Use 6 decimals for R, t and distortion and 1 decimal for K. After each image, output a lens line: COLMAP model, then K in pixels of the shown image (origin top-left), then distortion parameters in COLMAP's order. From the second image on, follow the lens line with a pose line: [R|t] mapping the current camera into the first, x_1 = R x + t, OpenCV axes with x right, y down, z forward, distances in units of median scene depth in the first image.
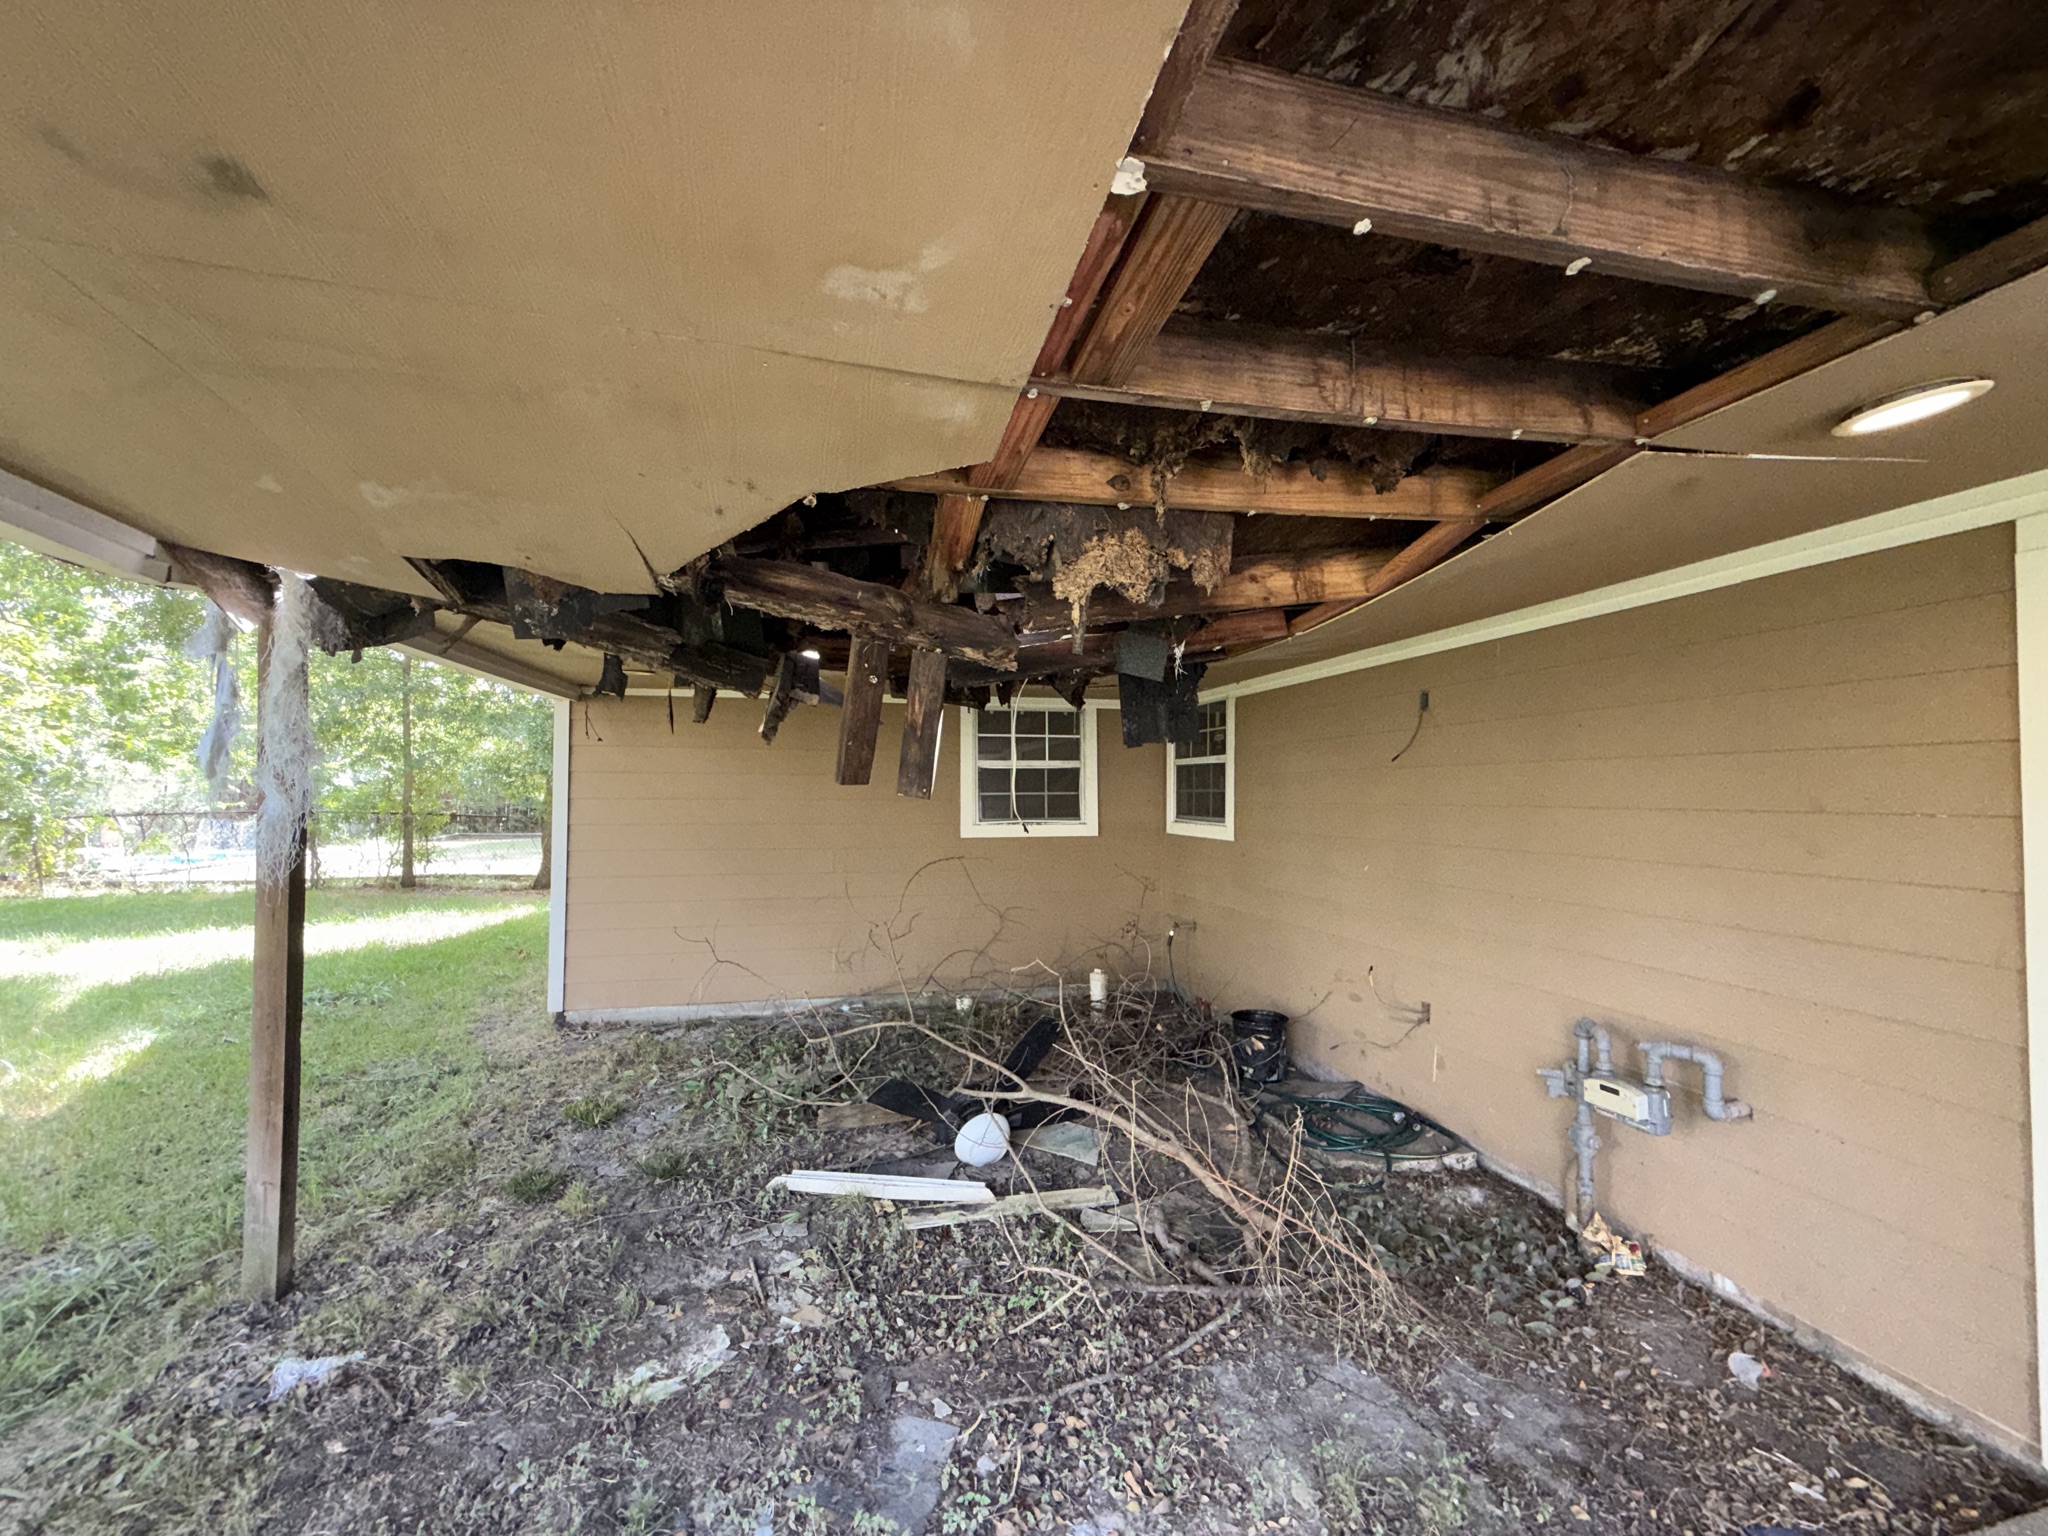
lens RADIAL K [[813.2, 0, 1025.6], [0, 813.2, 771.9], [0, 0, 1]] dist [-0.000658, 0.000026]
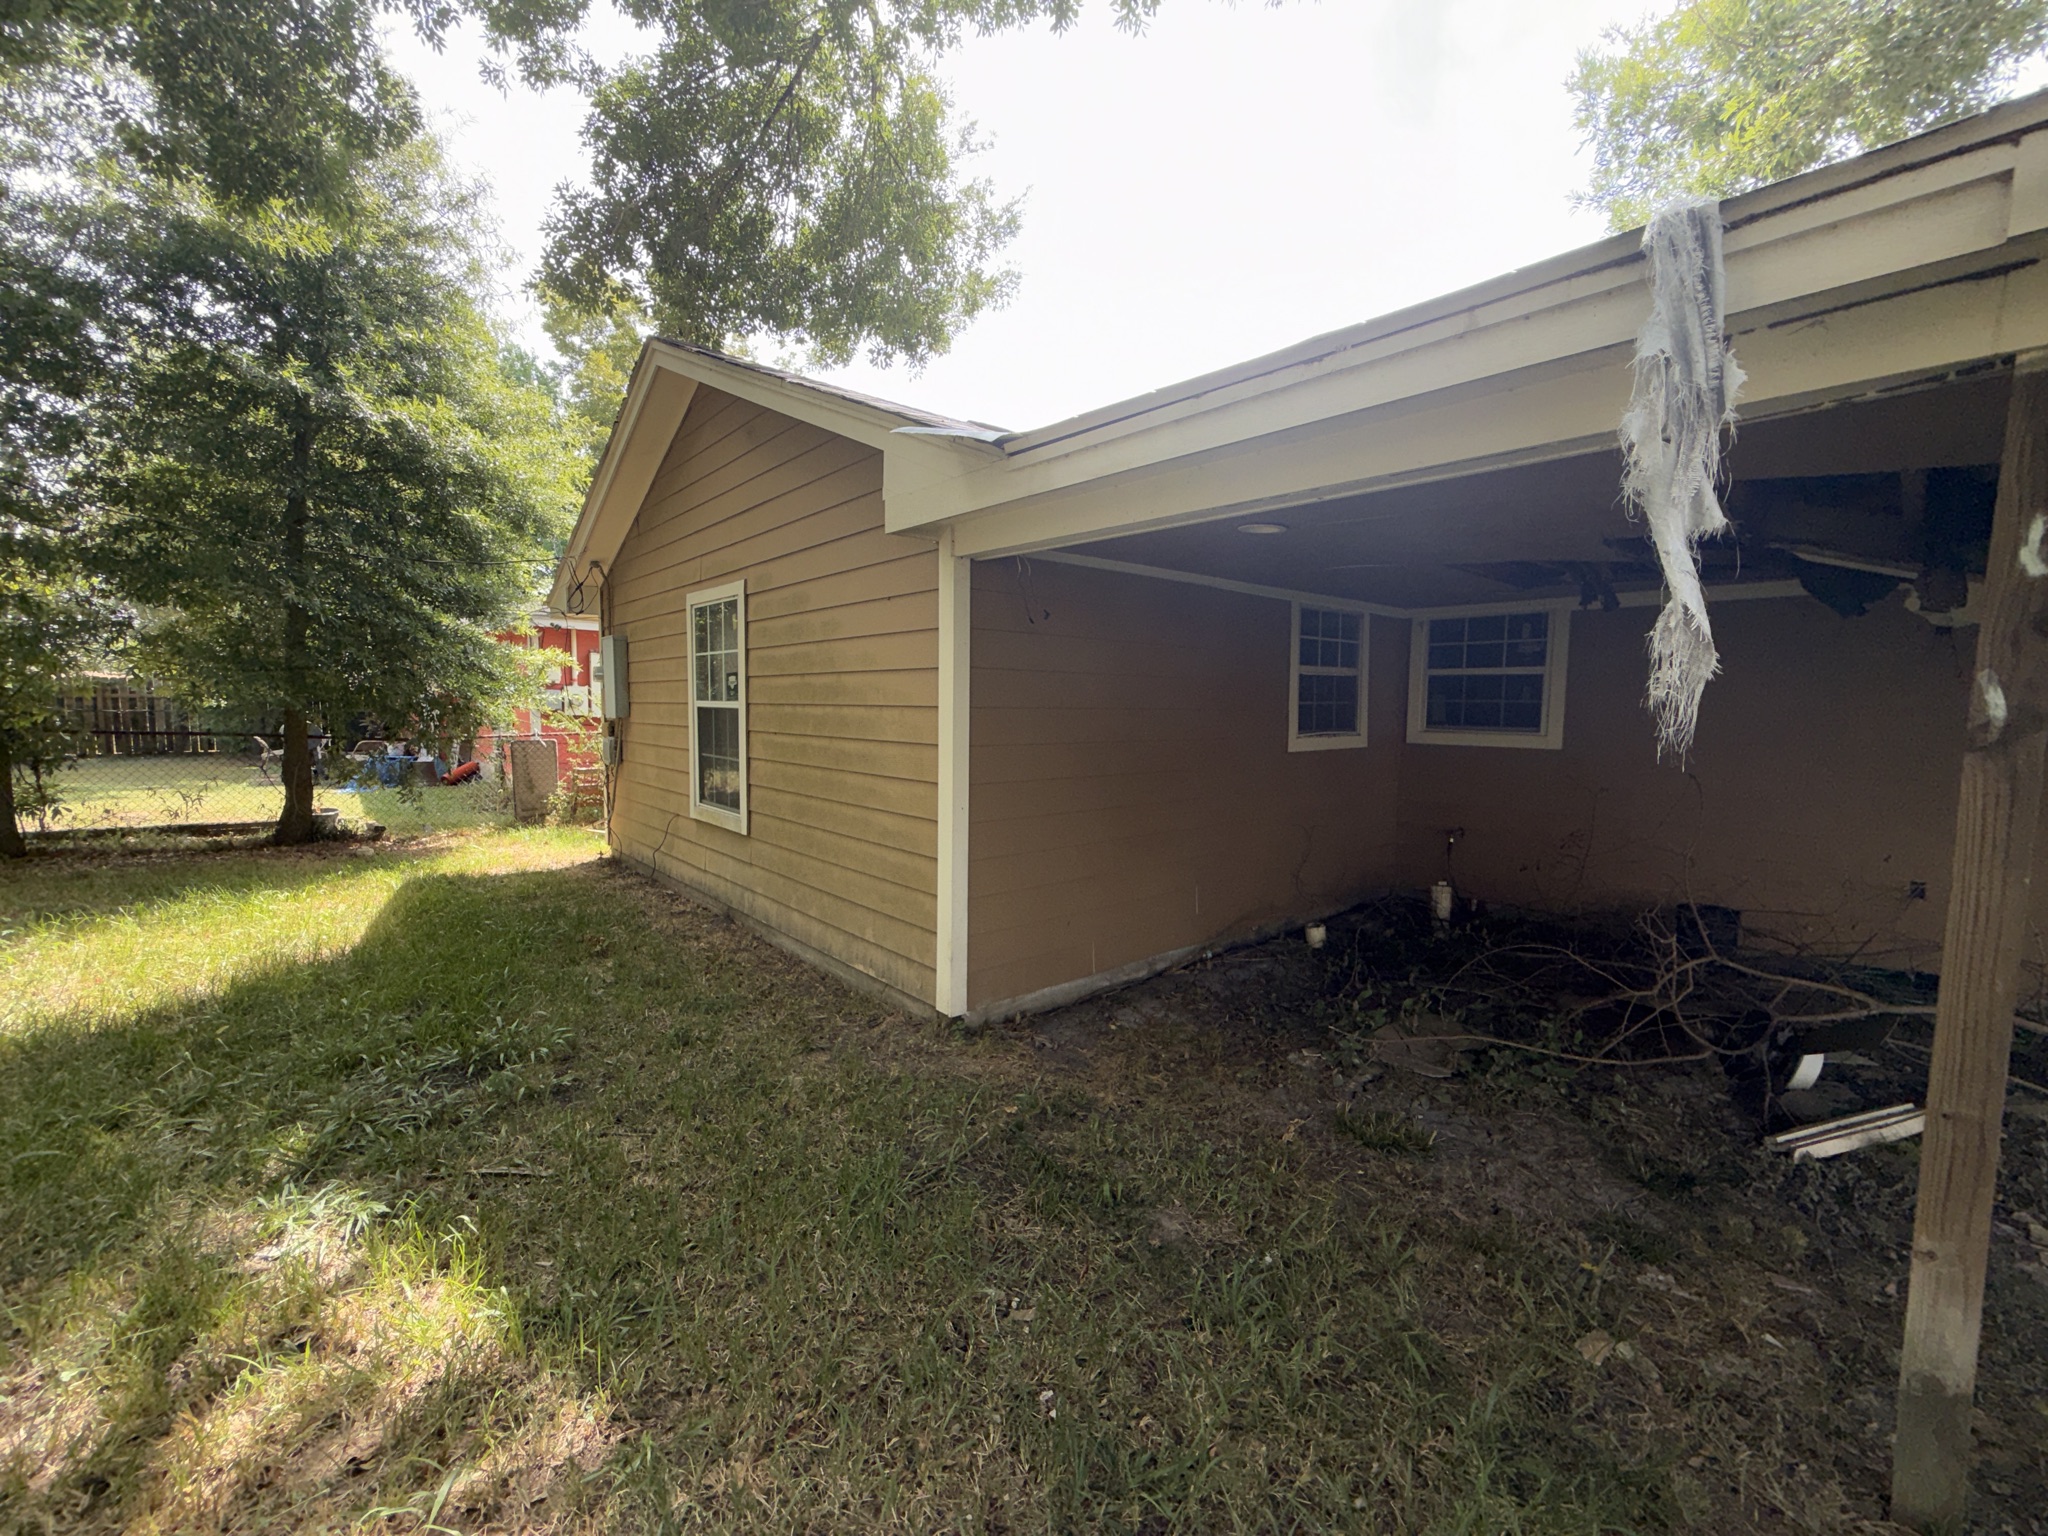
lens RADIAL K [[813.2, 0, 1025.6], [0, 813.2, 771.9], [0, 0, 1]] dist [-0.000658, 0.000026]
pose [[0.889230, -0.031232, 0.456393, -0.760498], [-0.020259, 0.993999, 0.107495, 0.011537], [-0.457011, -0.104834, 0.883261, 0.349292]]
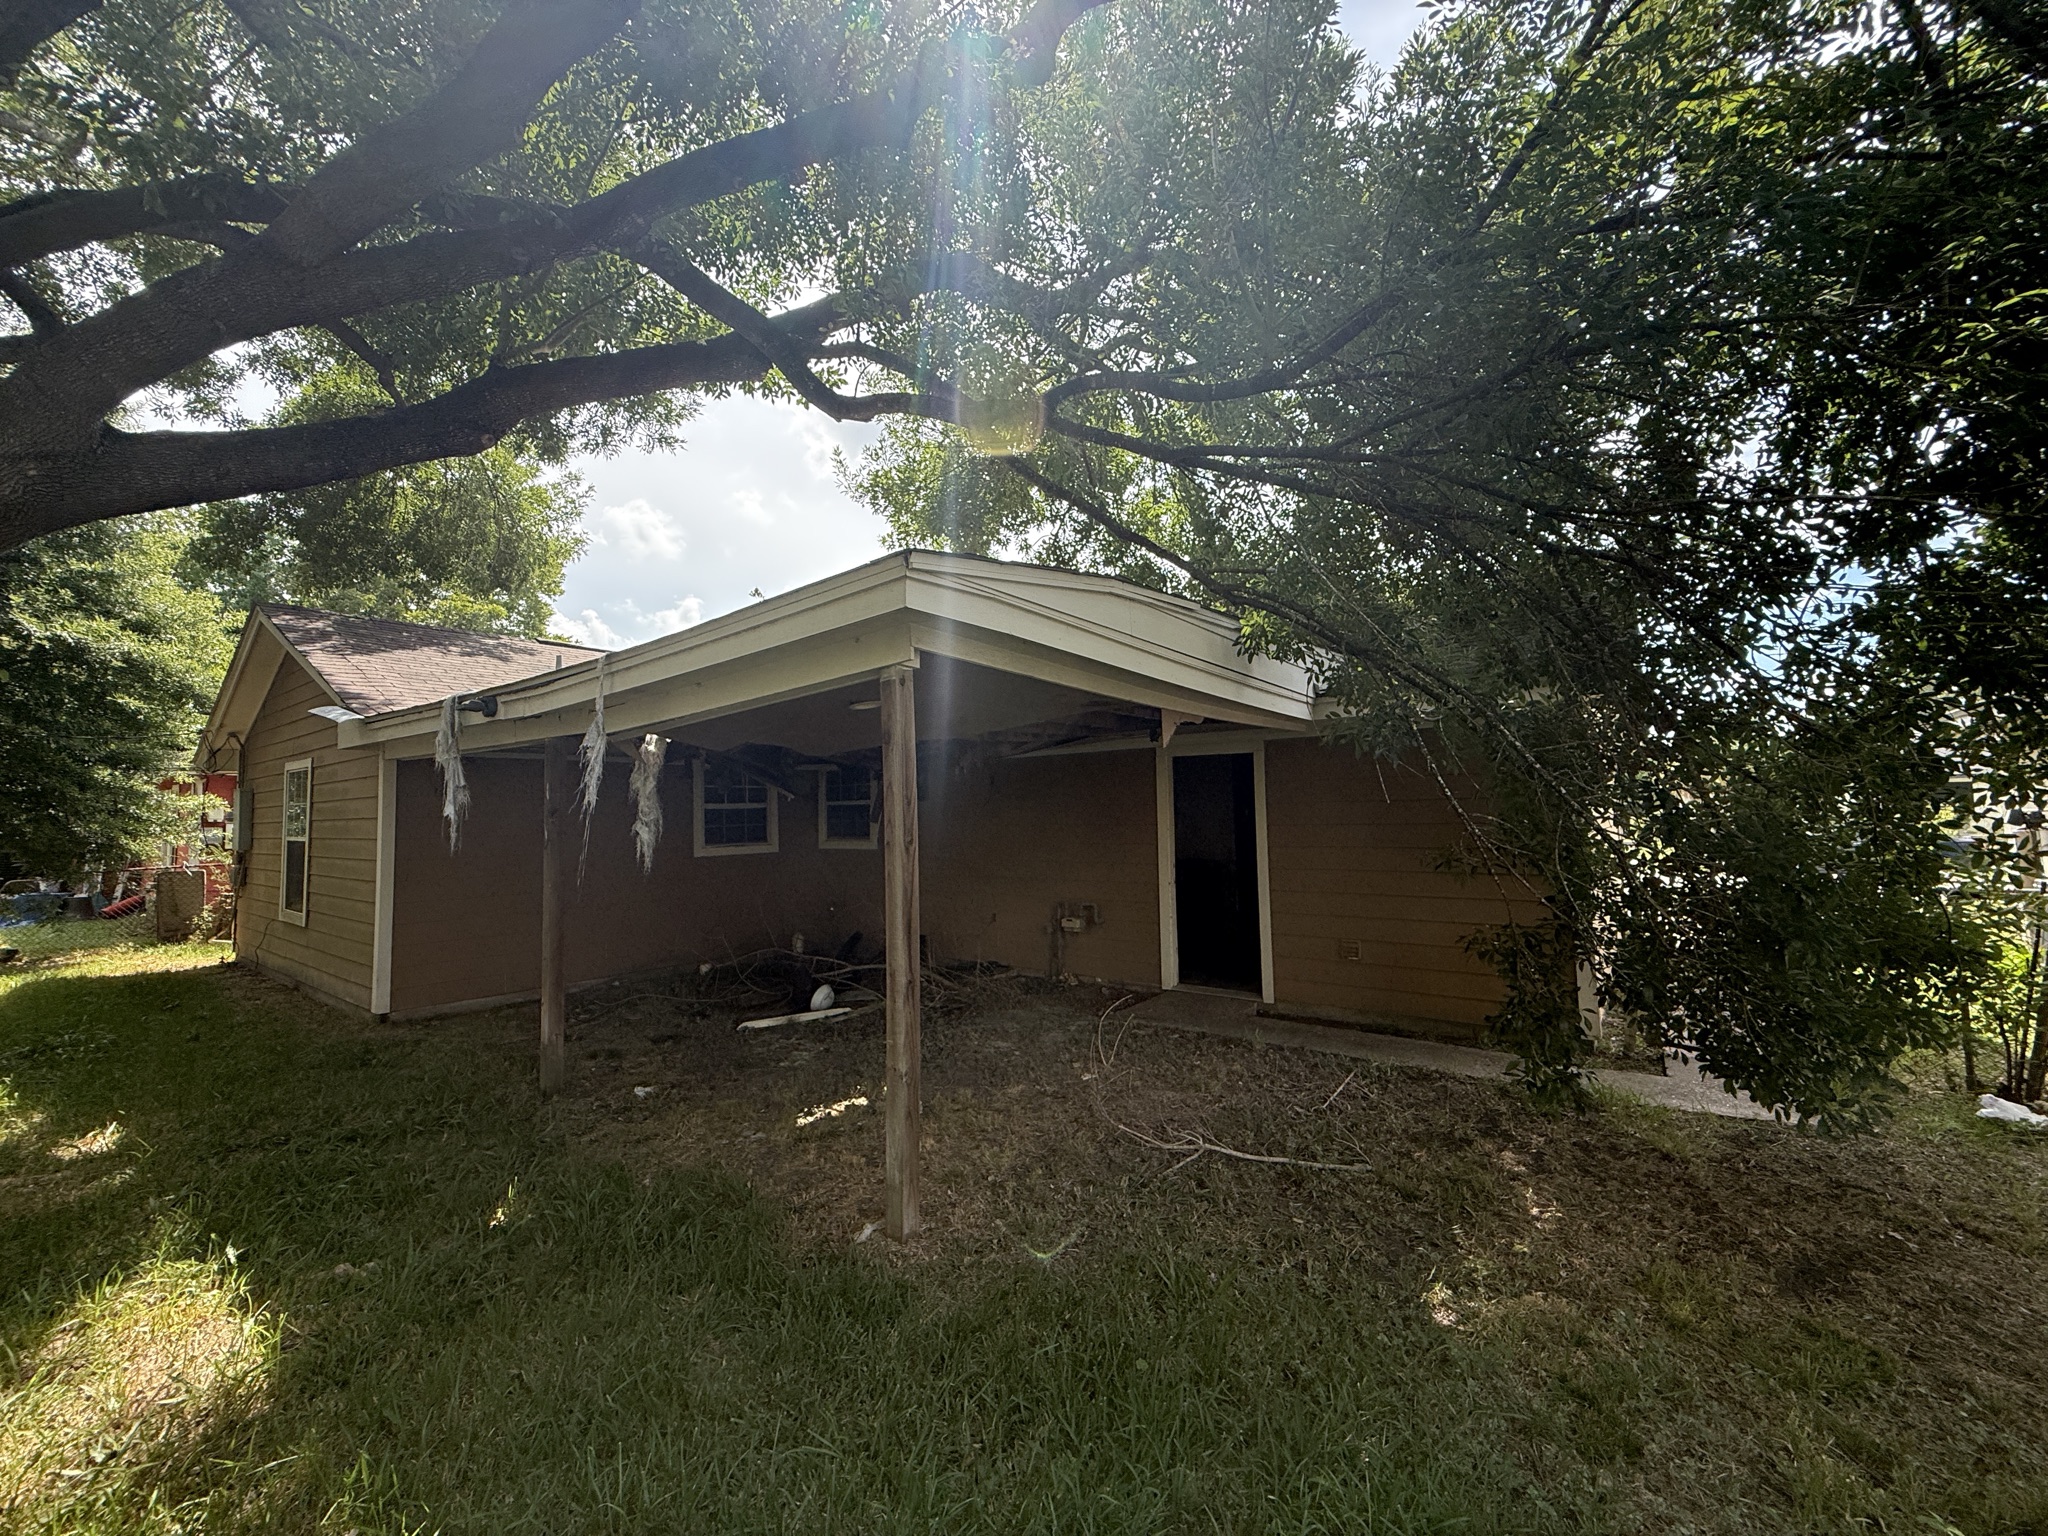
lens RADIAL K [[813.2, 0, 1025.6], [0, 813.2, 771.9], [0, 0, 1]] dist [-0.000658, 0.000026]
pose [[0.781547, 0.016105, 0.623638, -0.534974], [0.003765, 0.999527, -0.030530, -0.025809], [-0.623835, 0.026209, 0.781117, -0.519176]]
